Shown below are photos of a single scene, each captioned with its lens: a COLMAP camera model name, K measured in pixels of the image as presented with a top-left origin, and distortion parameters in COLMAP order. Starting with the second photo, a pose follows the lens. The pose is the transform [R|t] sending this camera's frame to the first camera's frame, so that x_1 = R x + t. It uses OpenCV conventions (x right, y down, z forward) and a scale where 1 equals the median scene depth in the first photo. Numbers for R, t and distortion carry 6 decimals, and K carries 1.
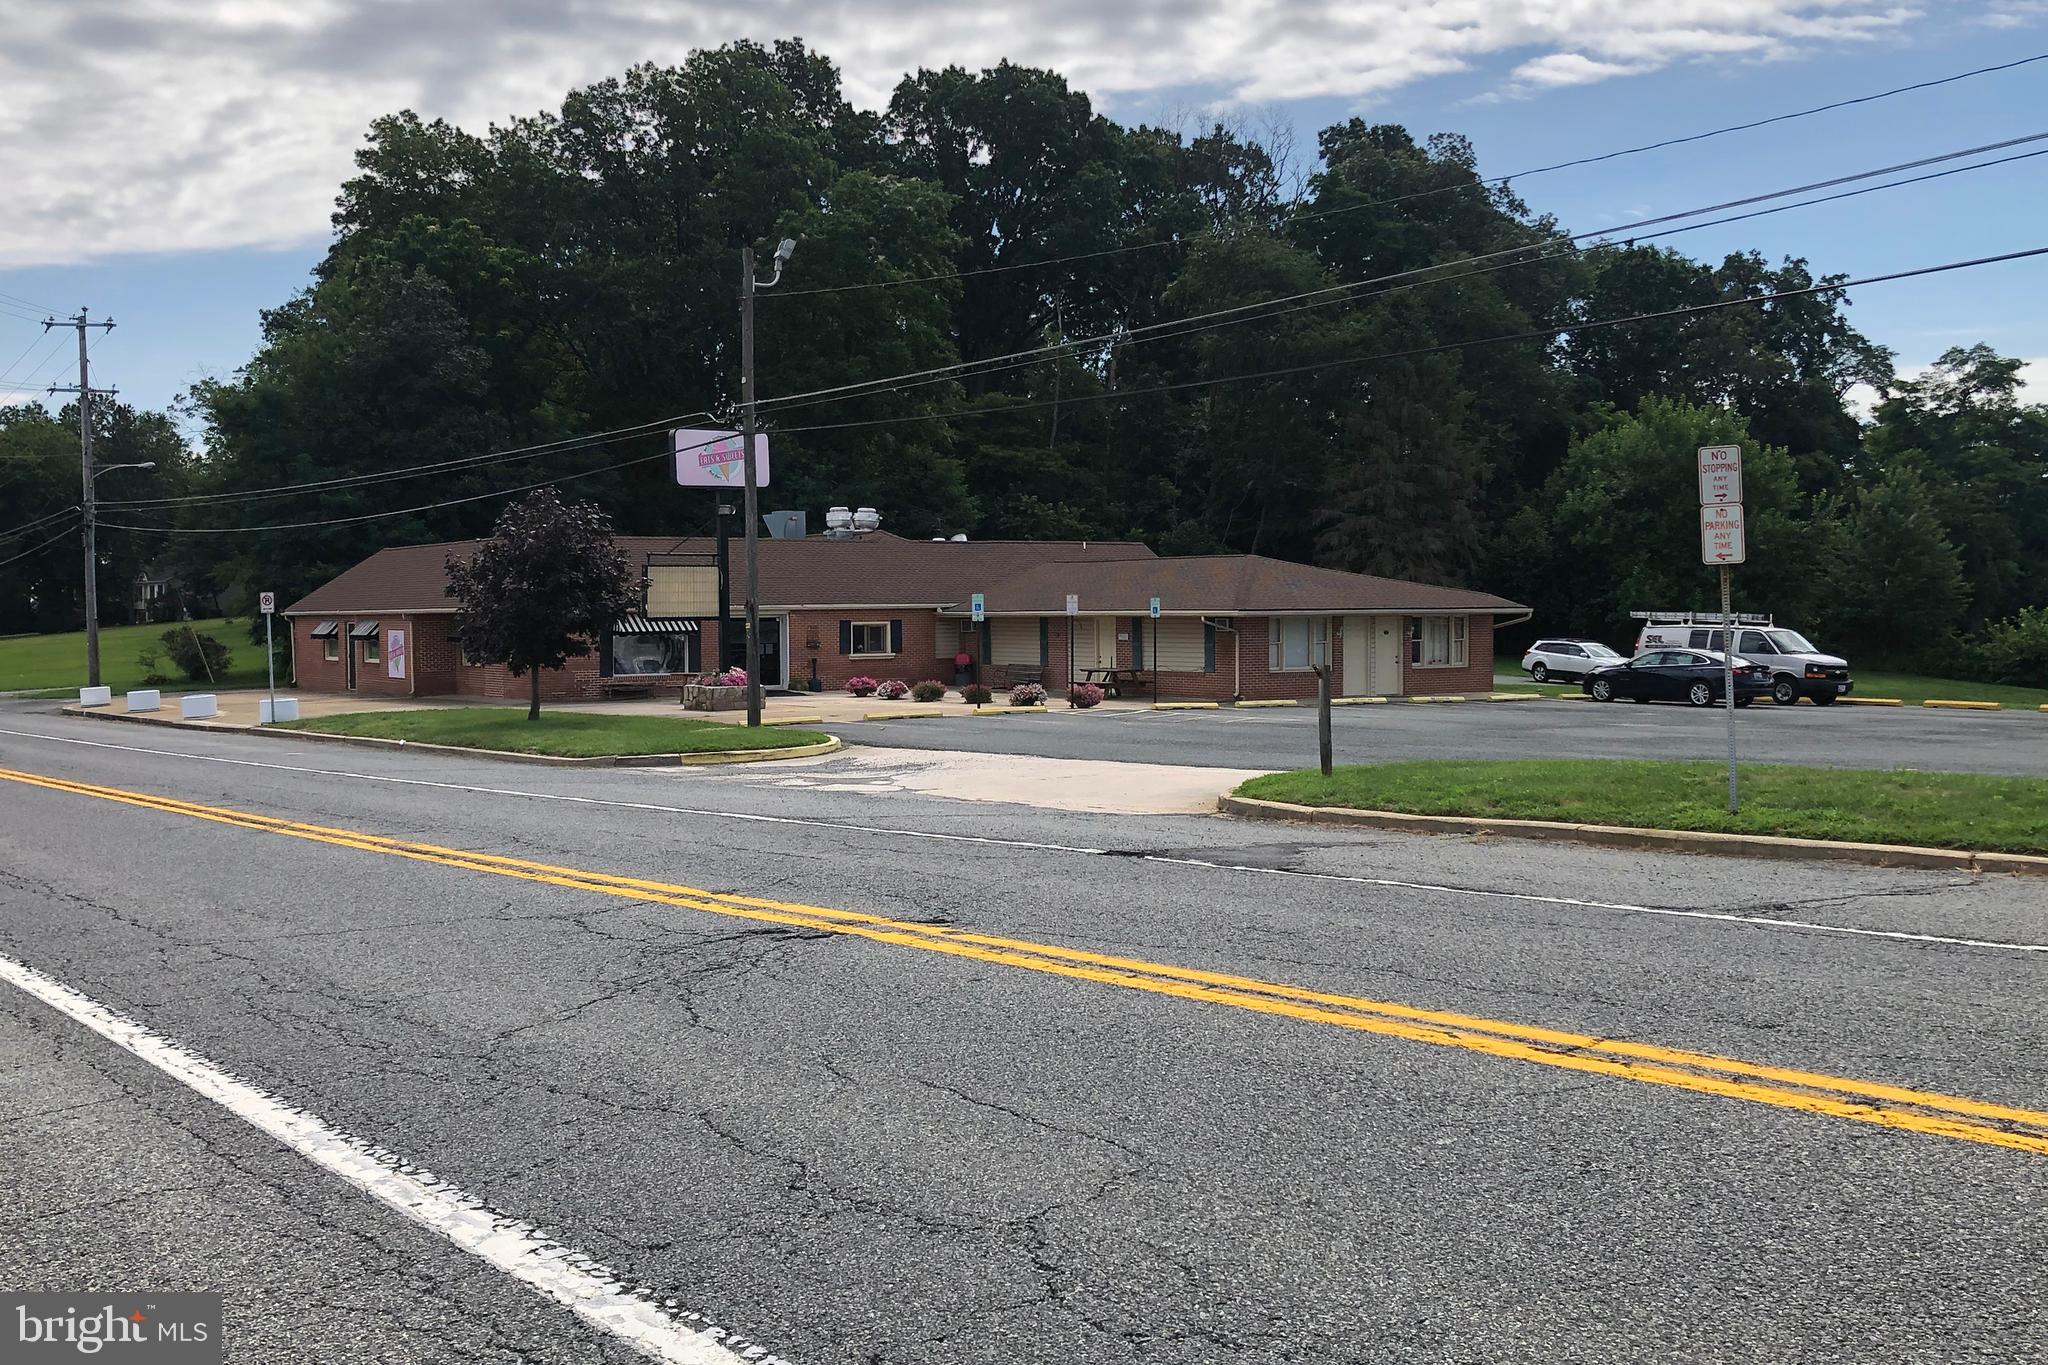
lens RADIAL K [[1960.0, 0, 1024.0], [0, 1960.0, 682.5], [0, 0, 1]] dist [0.116917, -0.525278]
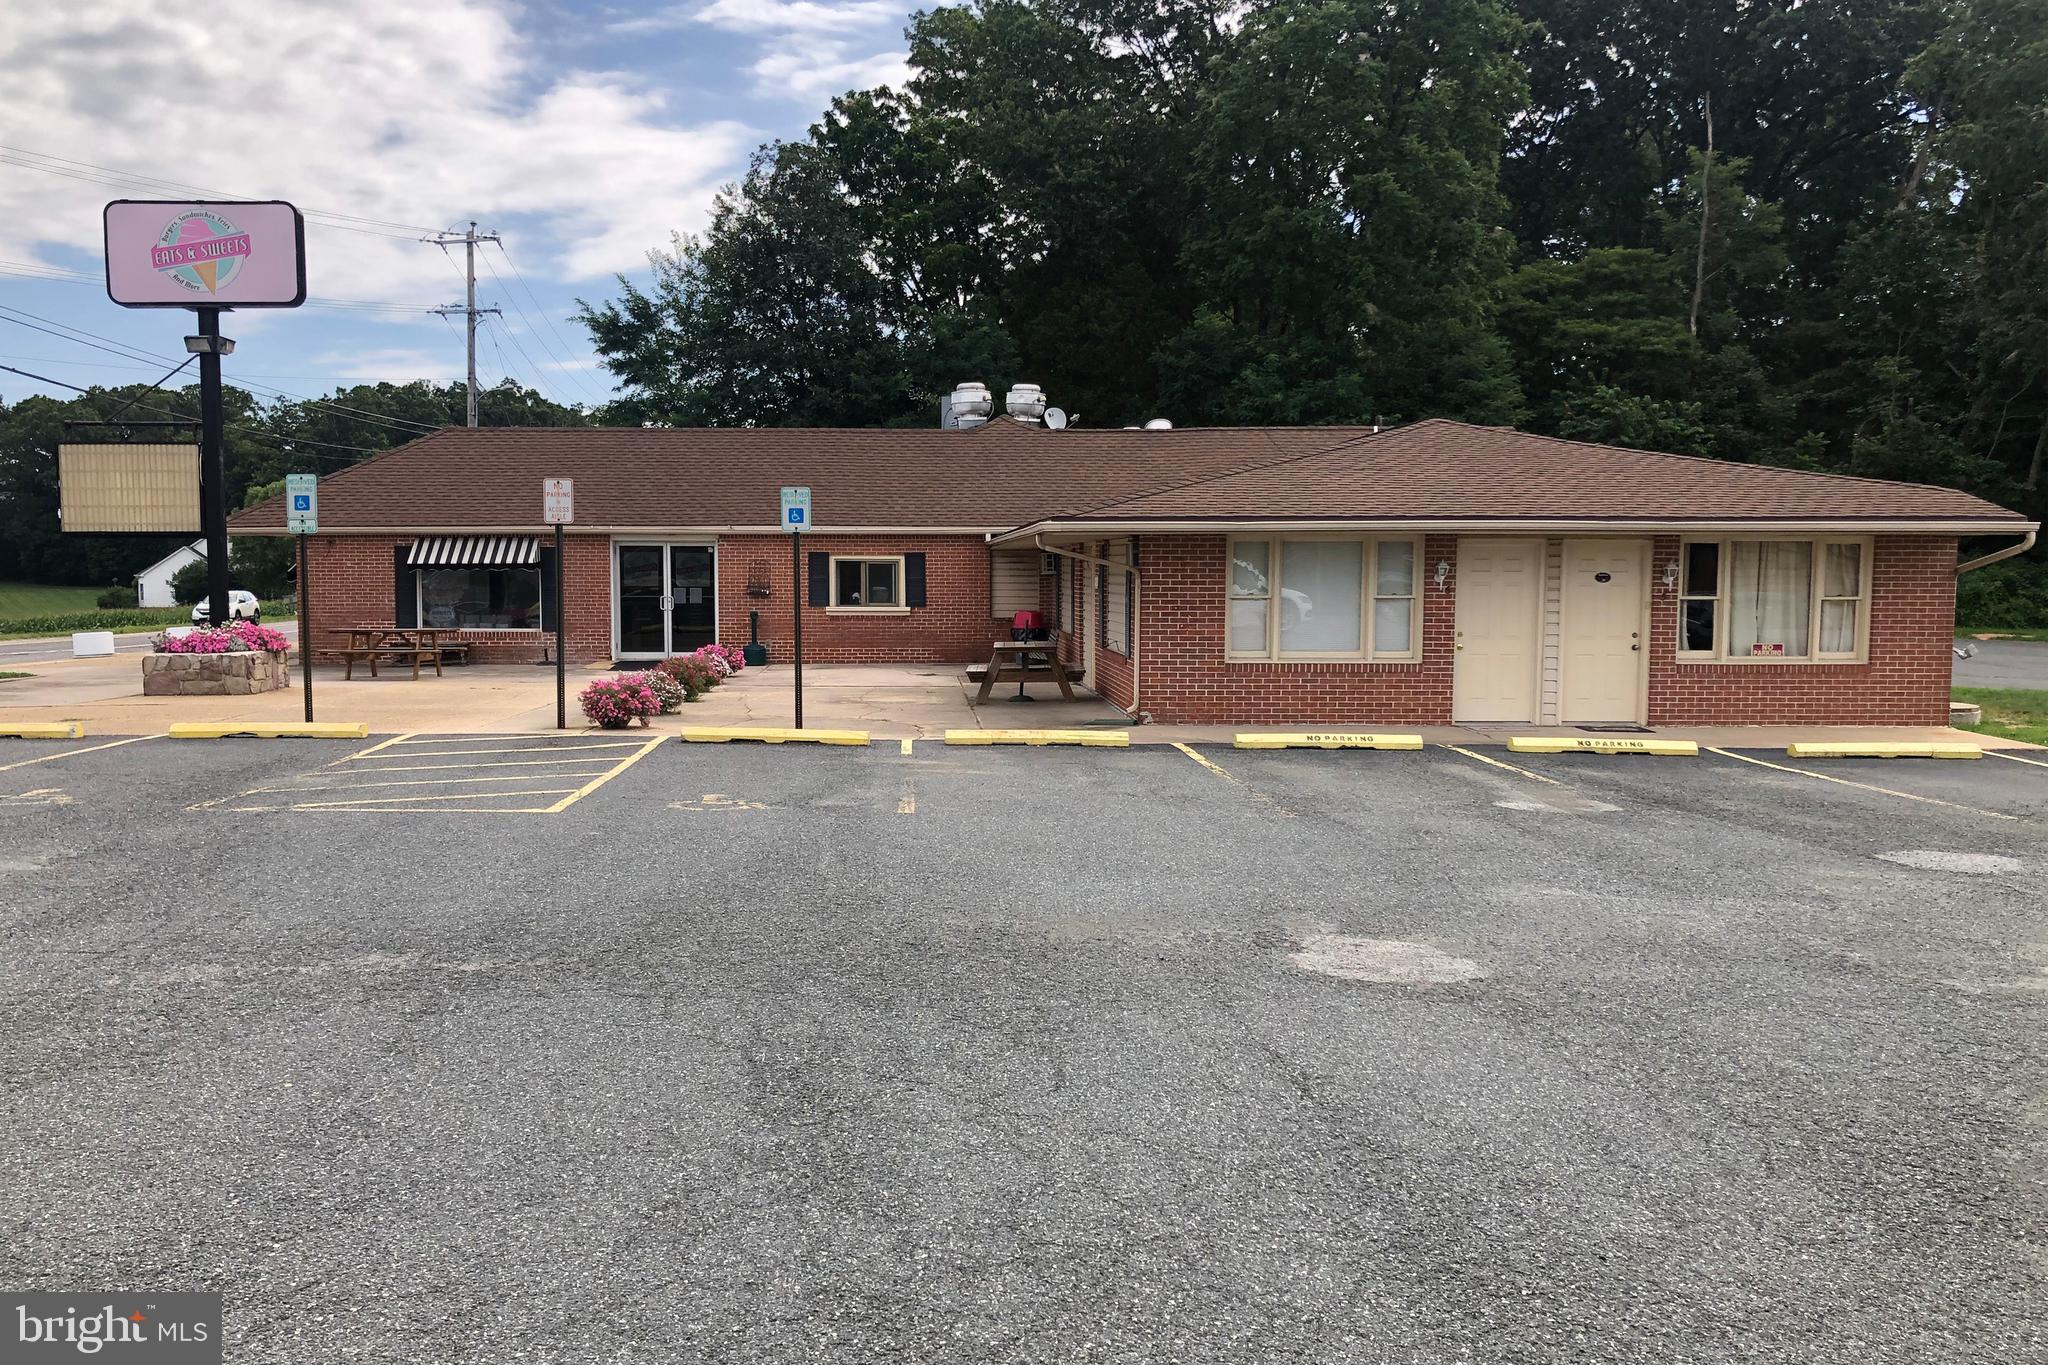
lens RADIAL K [[1784.0, 0, 946.4], [0, 1784.0, 704.6], [0, 0, 1]] dist [0.011694, -0.001982]
pose [[0.826518, 0.049557, -0.560724, 0.164249], [-0.028379, 0.998519, 0.046418, -0.006800], [0.562194, -0.022453, 0.826700, 0.348555]]
